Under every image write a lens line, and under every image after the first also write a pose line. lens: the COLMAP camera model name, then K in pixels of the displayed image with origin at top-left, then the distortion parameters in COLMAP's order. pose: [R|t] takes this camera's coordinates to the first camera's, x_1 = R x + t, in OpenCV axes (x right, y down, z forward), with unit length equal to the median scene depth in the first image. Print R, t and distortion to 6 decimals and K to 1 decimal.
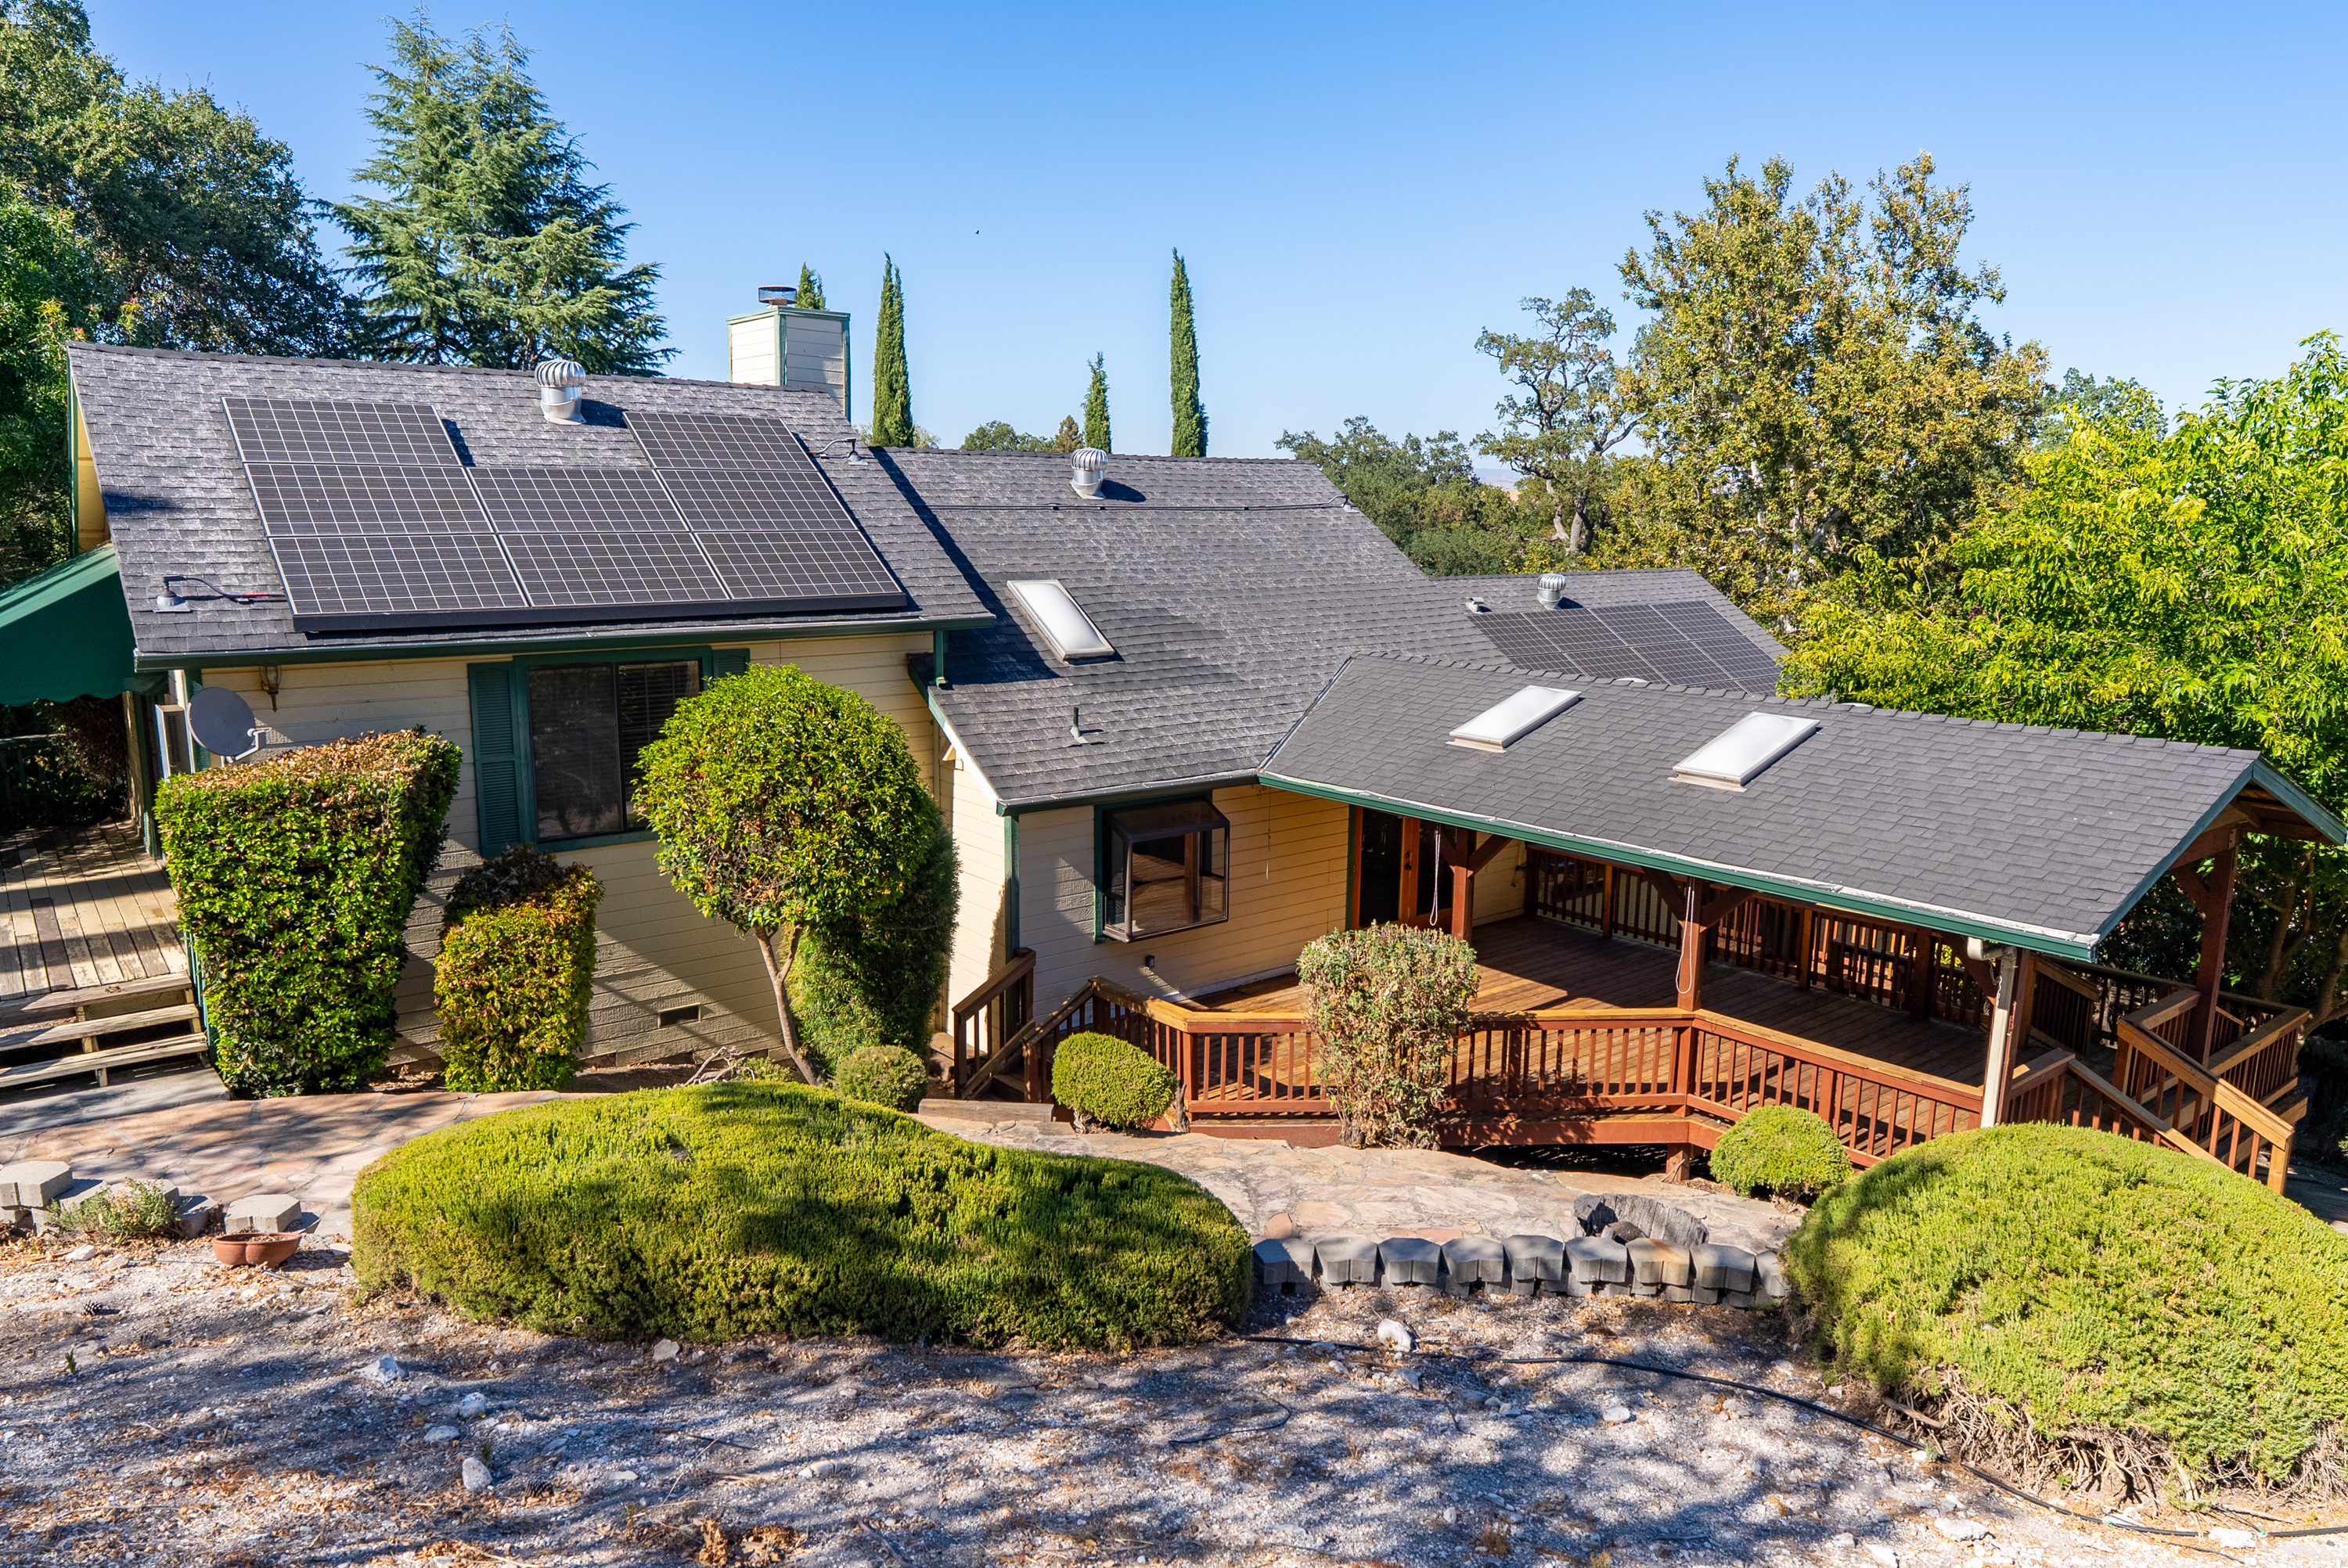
lens RADIAL K [[1532.9, 0, 1174.0], [0, 1532.9, 784.0], [0, 0, 1]] dist [-0.013022, 0.020495]
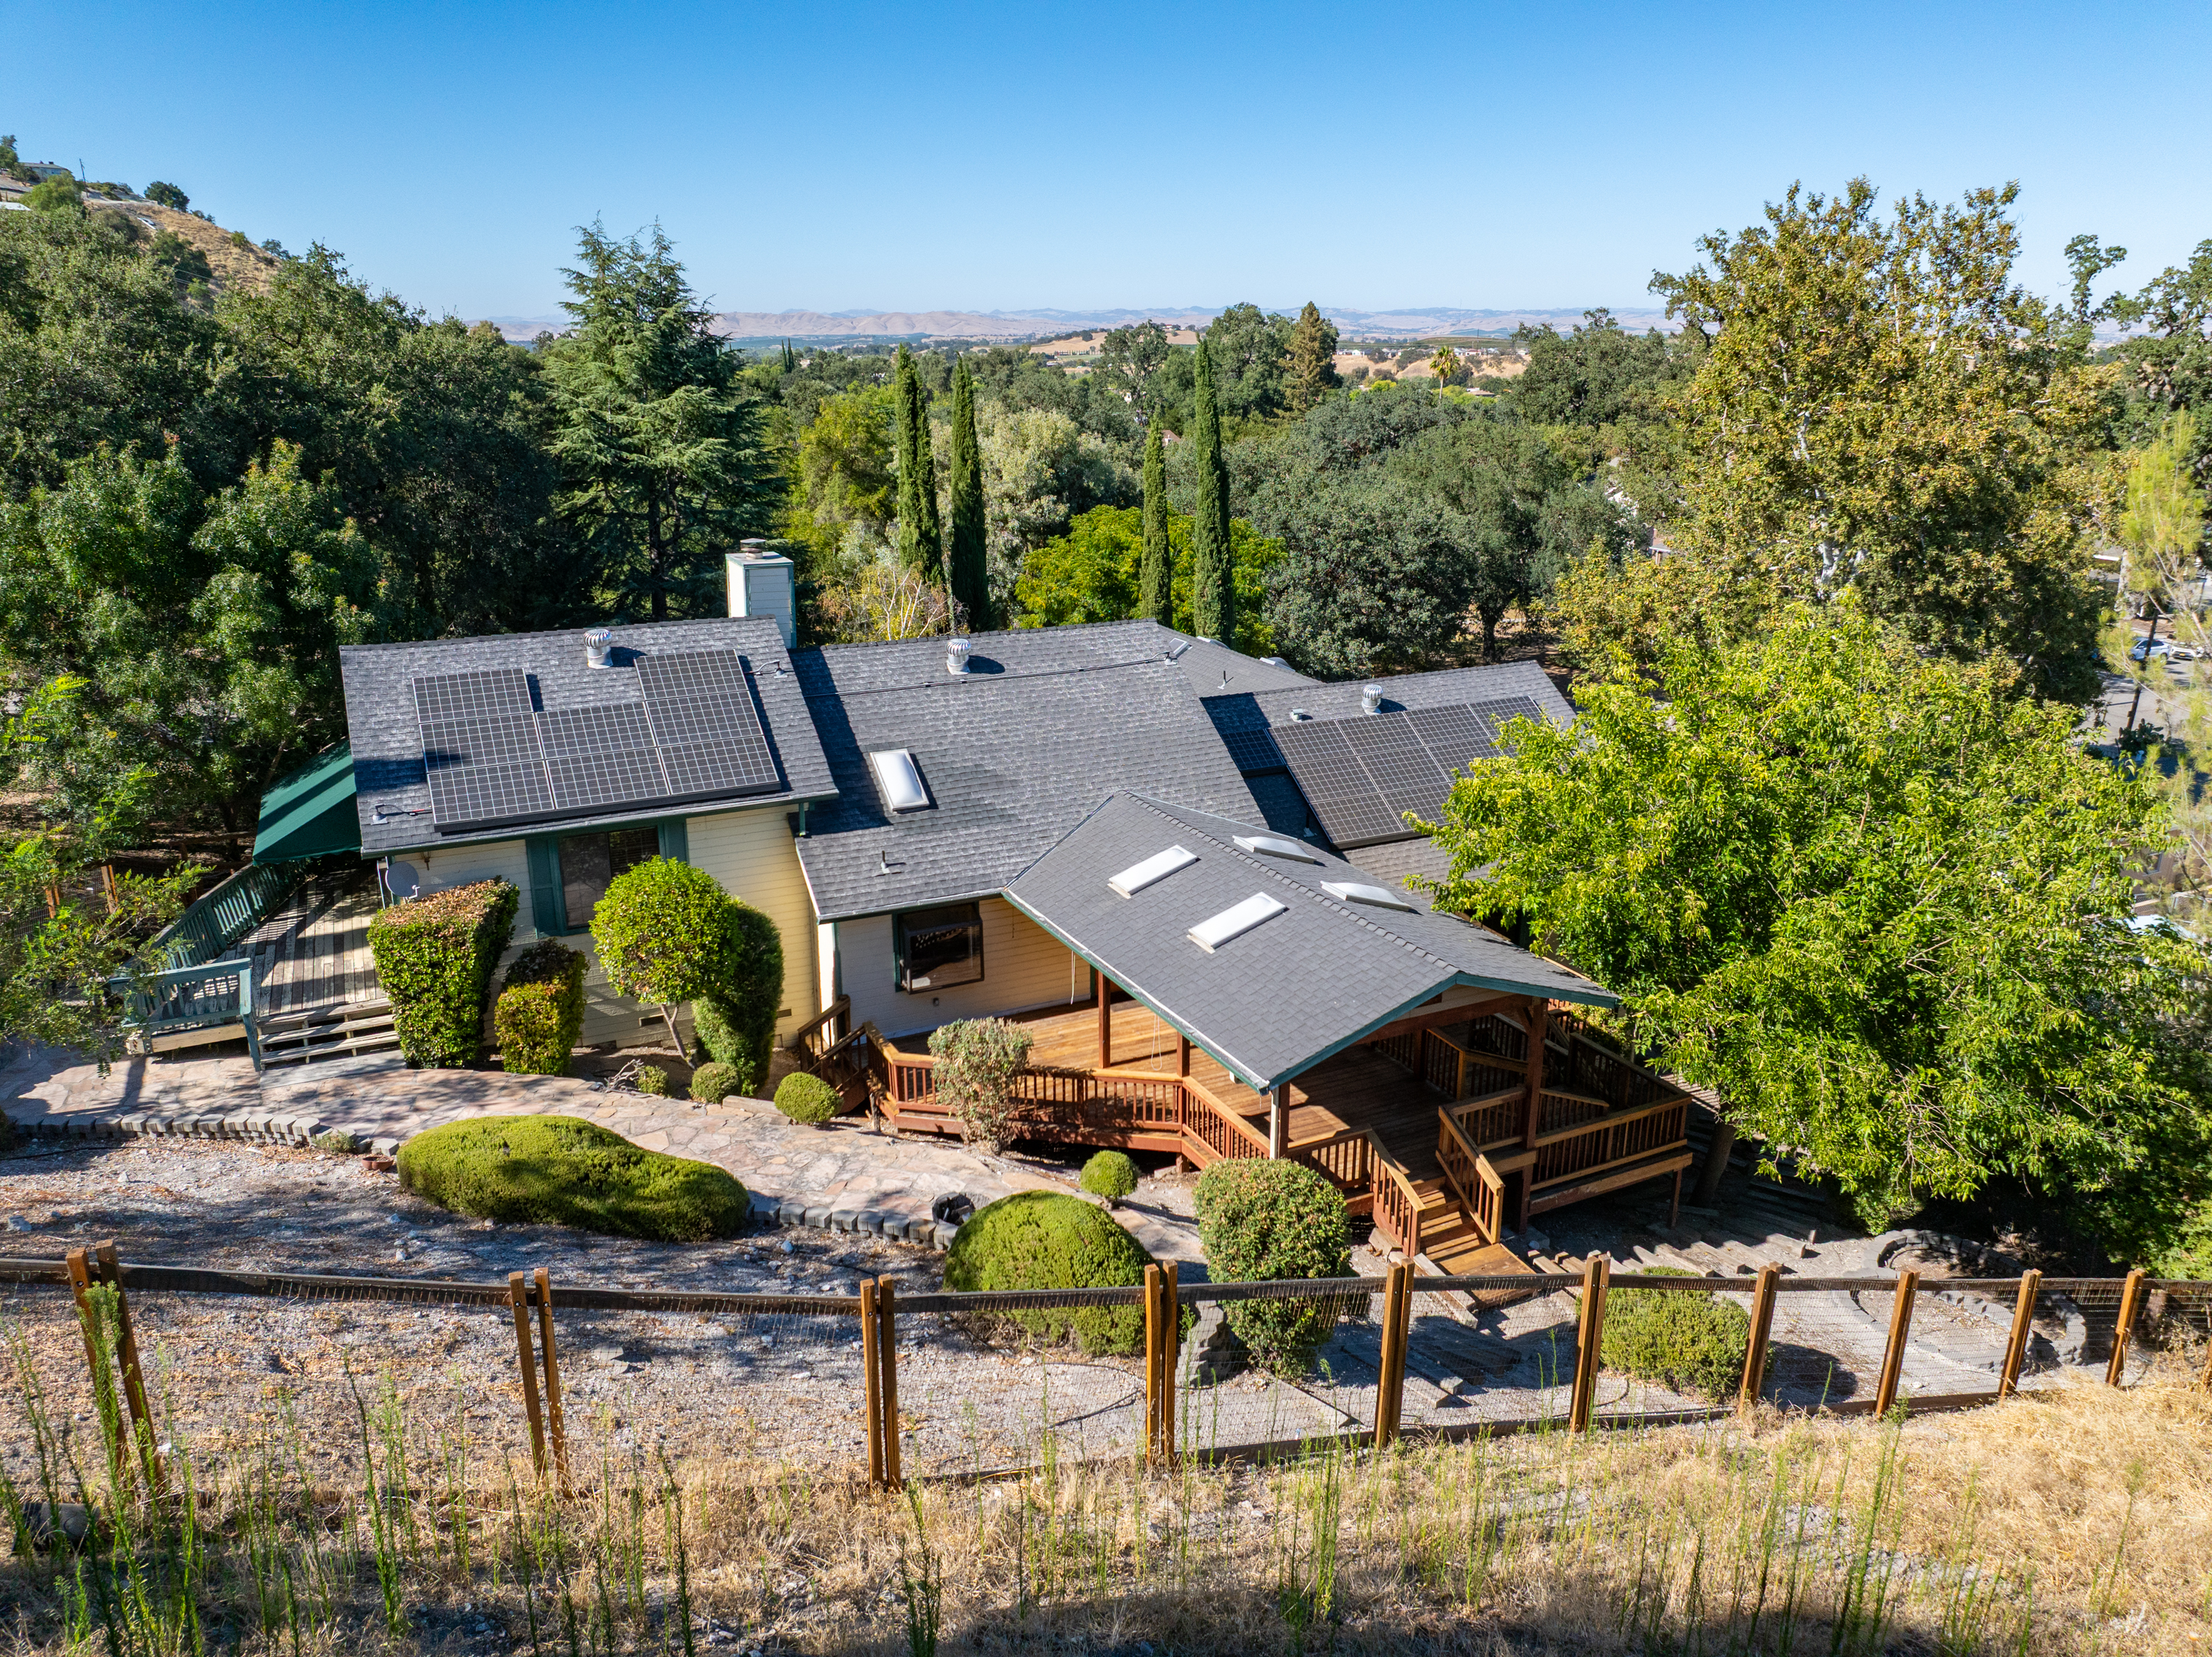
lens RADIAL K [[1549.0, 0, 1106.0], [0, 1549.0, 828.5], [0, 0, 1]] dist [-0.015596, -0.041272]
pose [[0.975056, 0.055396, -0.214937, 0.540084], [-0.029523, 0.992119, 0.121773, -0.291777], [0.219989, -0.112390, 0.969006, -0.568410]]
